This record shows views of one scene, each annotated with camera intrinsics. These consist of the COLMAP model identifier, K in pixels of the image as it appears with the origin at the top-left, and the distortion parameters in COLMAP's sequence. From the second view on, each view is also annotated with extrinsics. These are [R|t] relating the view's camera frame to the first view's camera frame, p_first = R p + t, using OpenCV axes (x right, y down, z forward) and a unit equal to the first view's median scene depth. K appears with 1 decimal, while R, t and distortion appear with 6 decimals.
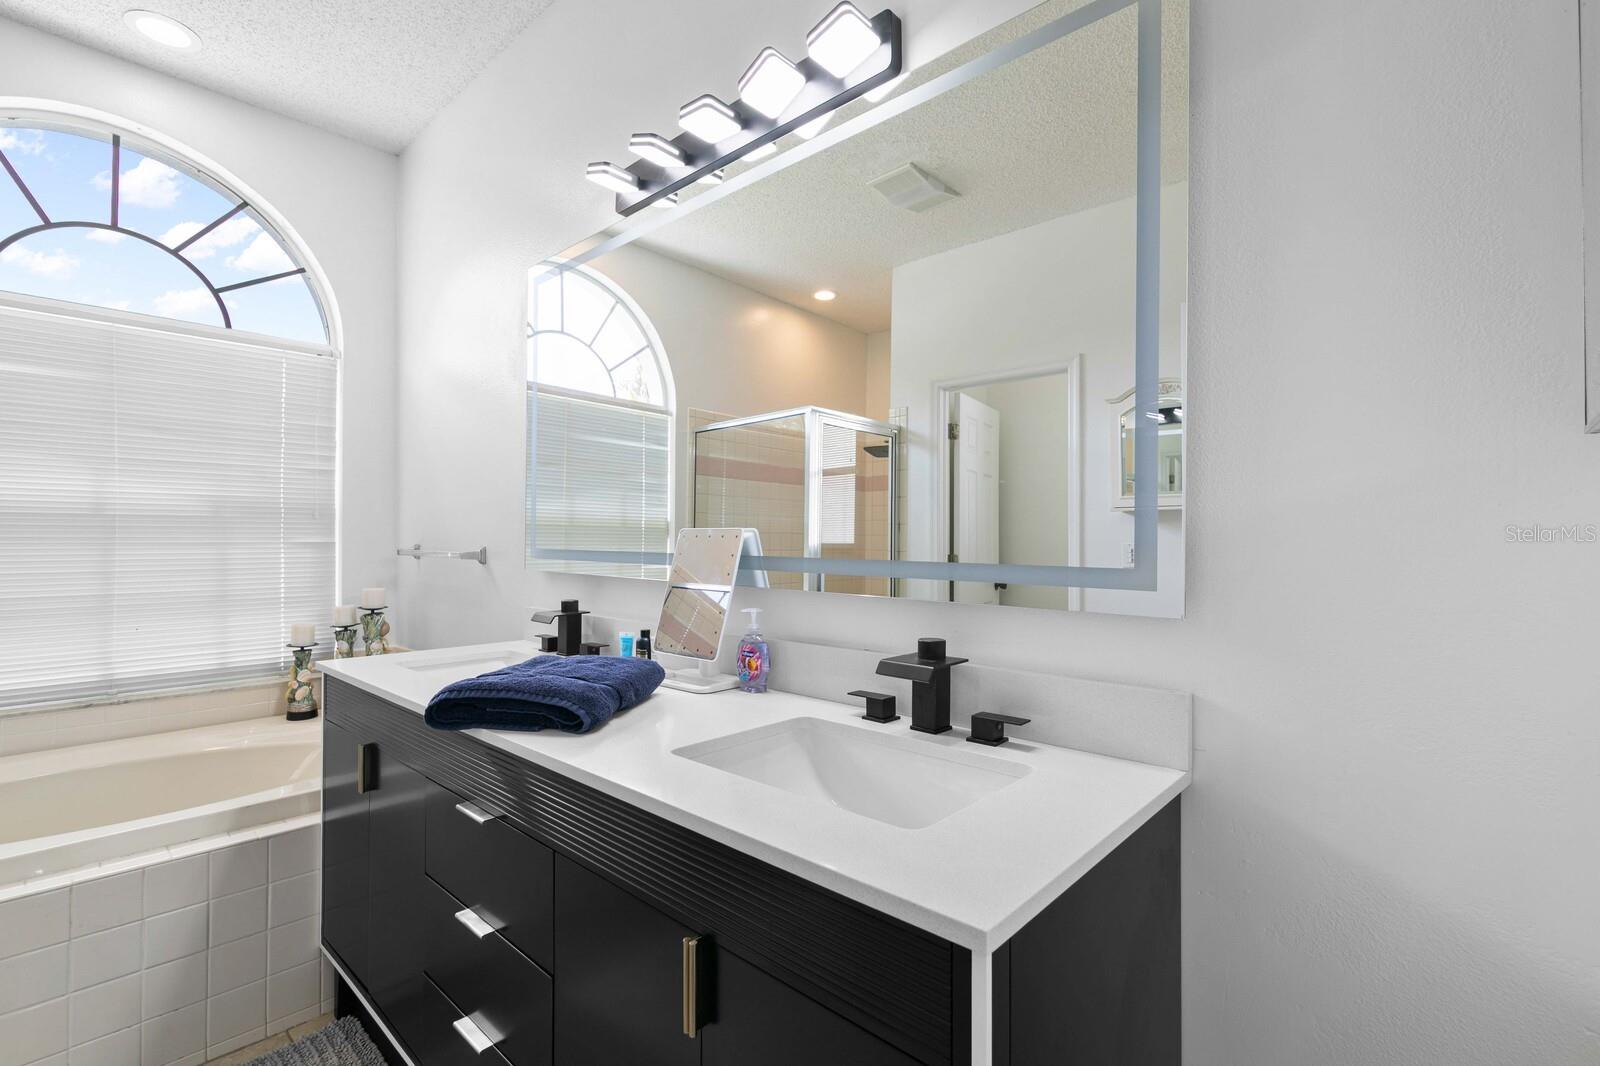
lens RADIAL K [[724.9, 0, 795.3], [0, 724.9, 535.2], [0, 0, 1]] dist [0.001084, 0.000756]
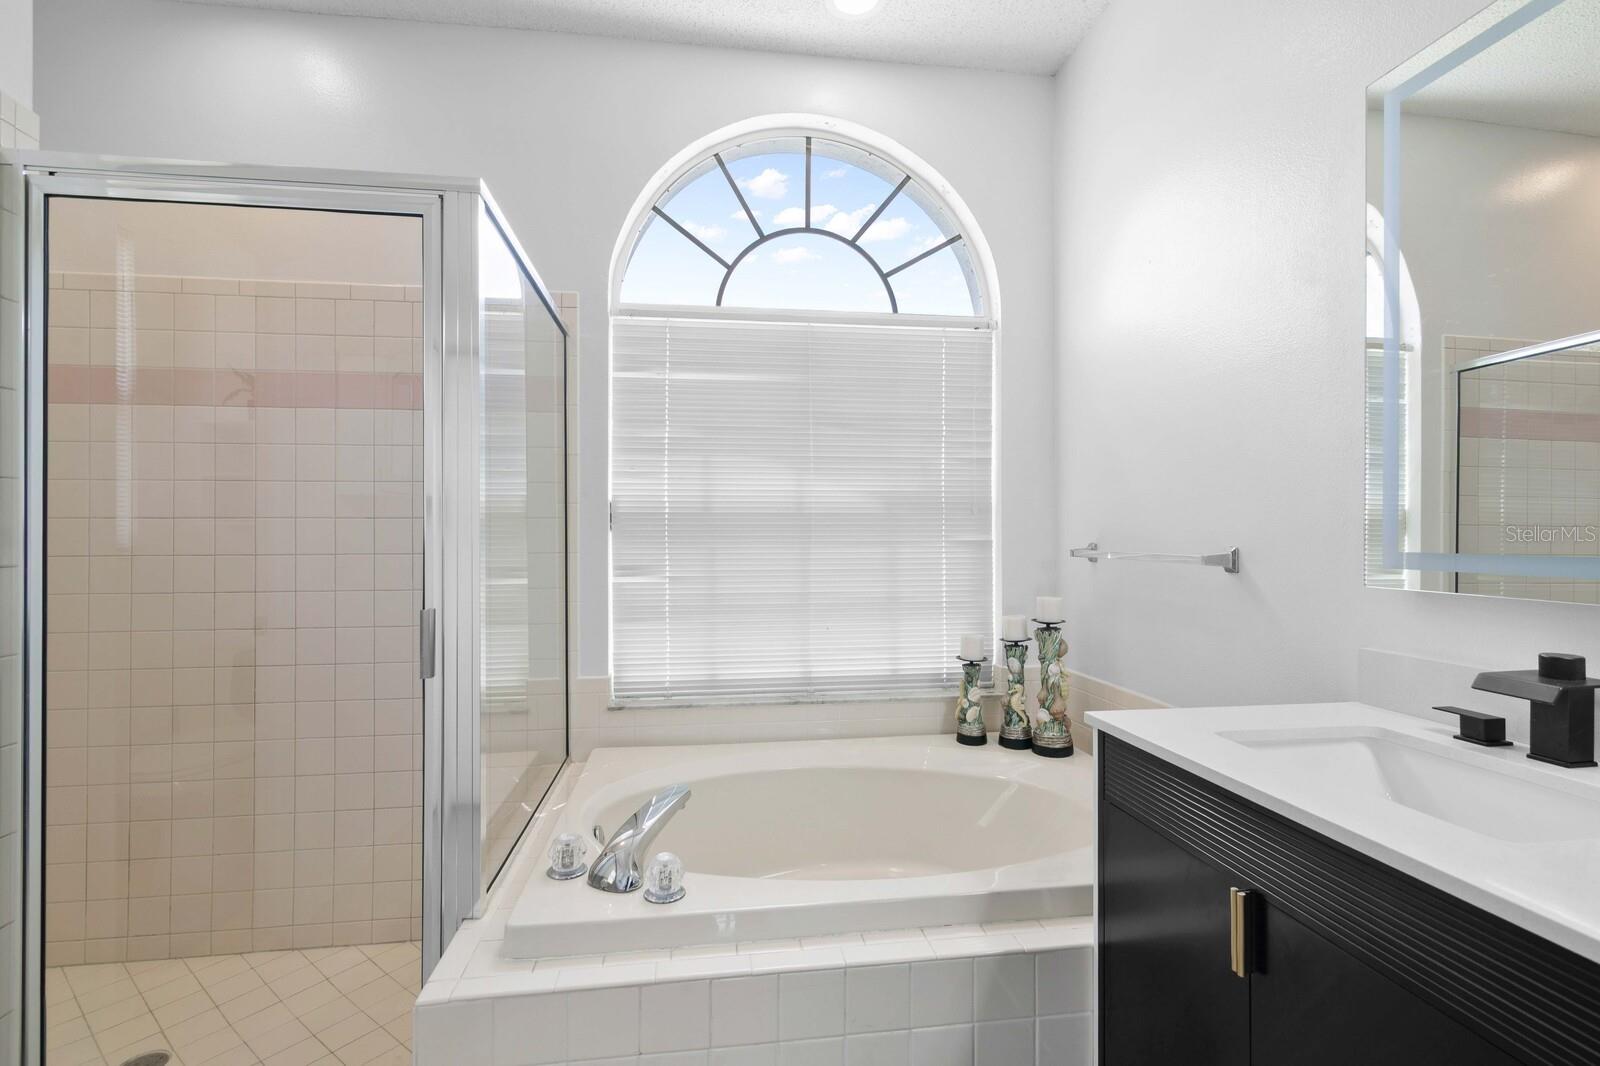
lens RADIAL K [[724.9, 0, 795.3], [0, 724.9, 535.2], [0, 0, 1]] dist [0.001084, 0.000756]
pose [[0.776067, -0.003994, -0.630638, -0.288818], [0.005422, 0.999985, 0.000339, 0.001502], [0.630627, -0.003683, 0.776077, 0.186893]]
